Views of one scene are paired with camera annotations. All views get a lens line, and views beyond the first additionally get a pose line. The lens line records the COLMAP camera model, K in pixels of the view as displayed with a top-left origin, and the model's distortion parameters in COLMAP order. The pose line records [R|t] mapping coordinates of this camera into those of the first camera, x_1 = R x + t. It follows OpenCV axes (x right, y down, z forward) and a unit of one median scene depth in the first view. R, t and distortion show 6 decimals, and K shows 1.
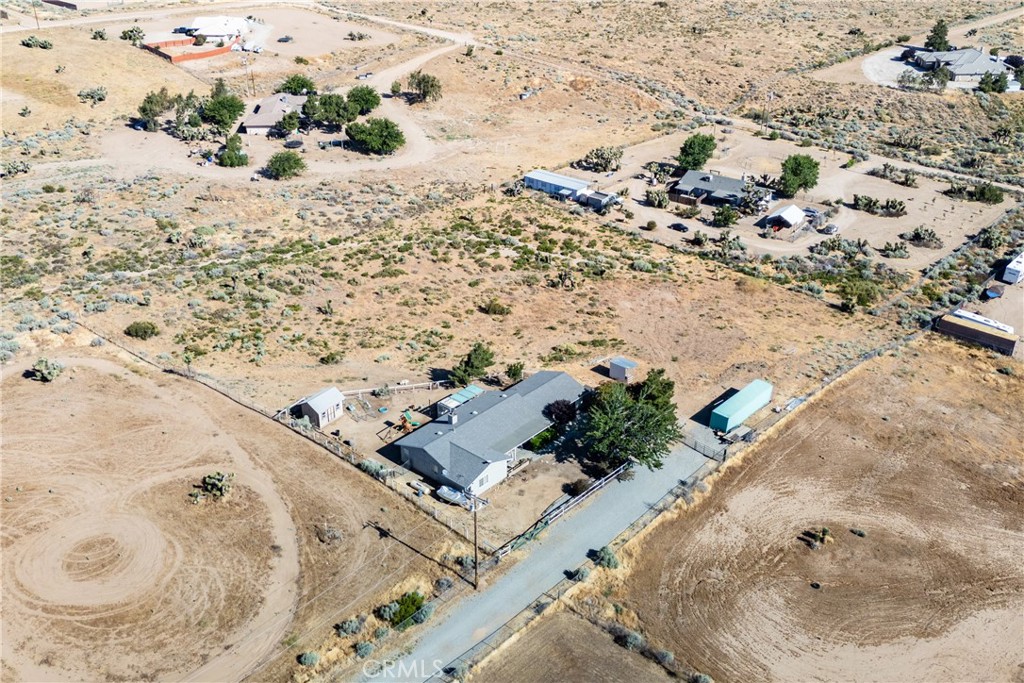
lens RADIAL K [[996.0, 0, 512.6], [0, 996.0, 341.2], [0, 0, 1]] dist [0.053722, 0.000000]
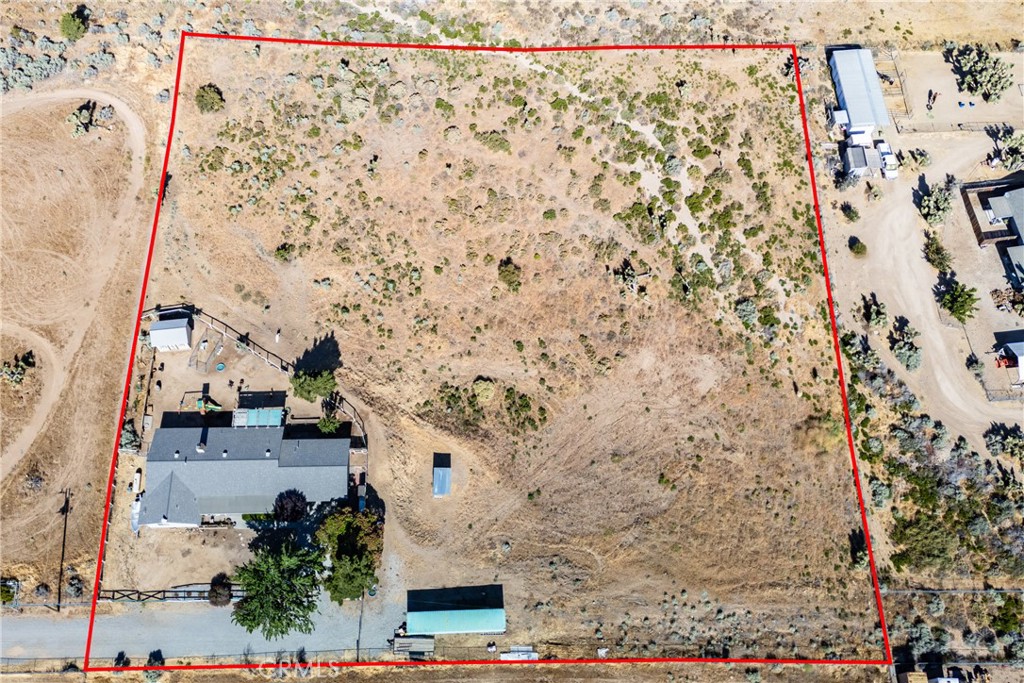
lens RADIAL K [[1020.1, 0, 504.7], [0, 1020.1, 342.8], [0, 0, 1]] dist [0.040825, 0.000000]
pose [[0.679866, 0.663768, -0.311760, 0.243171], [-0.350916, 0.667760, 0.656471, -0.472724], [0.643925, -0.336911, 0.686914, 0.293360]]
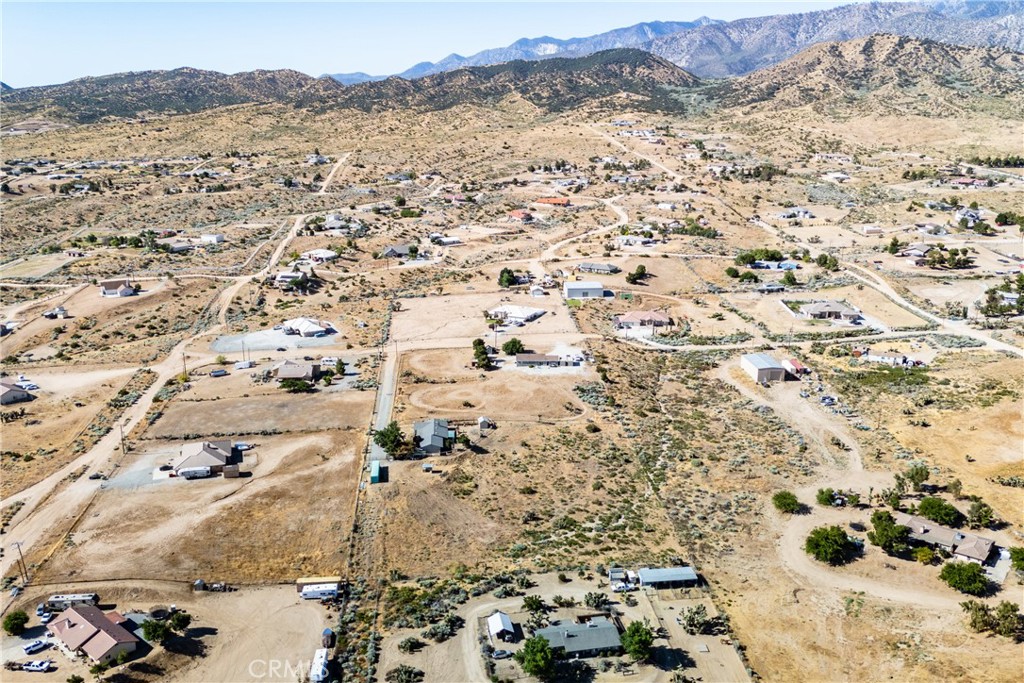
lens RADIAL K [[885.3, 0, 514.0], [0, 885.3, 344.1], [0, 0, 1]] dist [0.081076, -0.091874]
pose [[-0.688844, 0.189911, -0.699591, 0.963641], [-0.346703, 0.761230, 0.548020, -0.990185], [0.636625, 0.620051, -0.458526, 1.313848]]
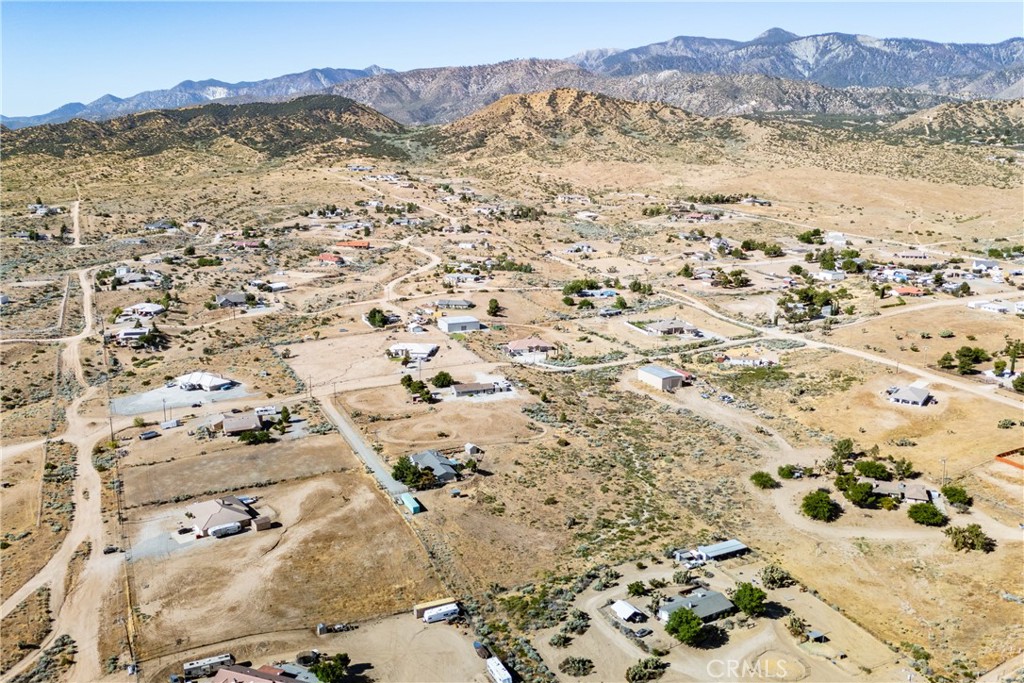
lens RADIAL K [[885.3, 0, 512.9], [0, 885.3, 342.1], [0, 0, 1]] dist [0.081076, -0.091874]
pose [[-0.399357, 0.197168, -0.895343, 1.367153], [-0.436786, 0.817722, 0.374898, -0.819983], [0.806060, 0.540791, -0.240443, 0.986985]]
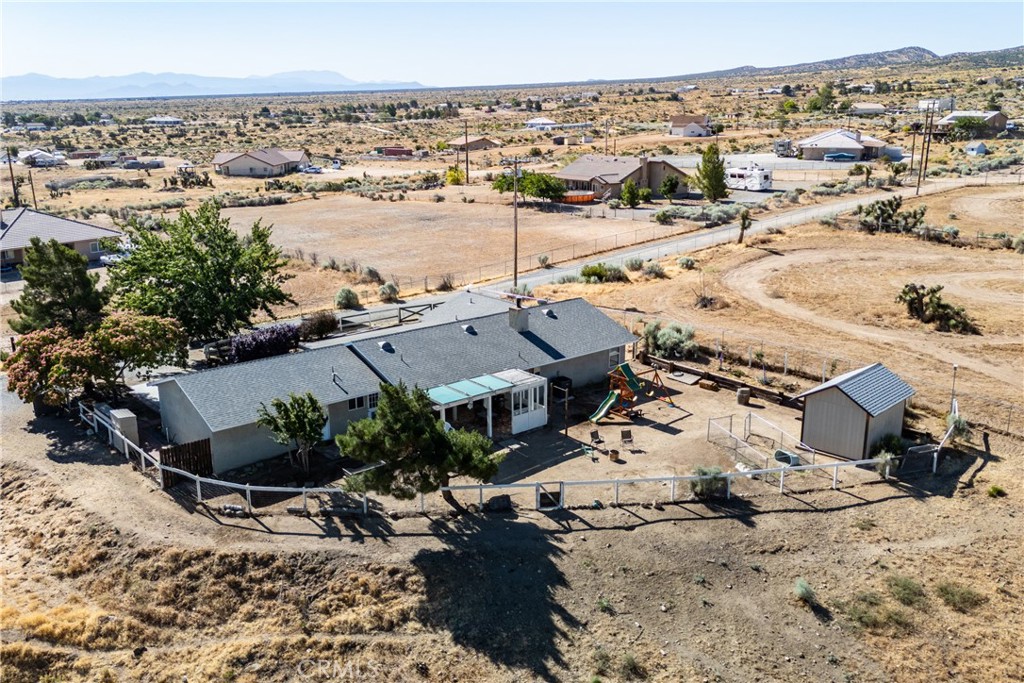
lens RADIAL K [[885.3, 0, 515.0], [0, 885.3, 342.2], [0, 0, 1]] dist [0.081076, -0.091874]
pose [[-0.989982, -0.043881, 0.134199, -0.067081], [0.060974, 0.724403, 0.686675, -0.116171], [-0.127347, 0.687979, -0.714470, 0.760469]]
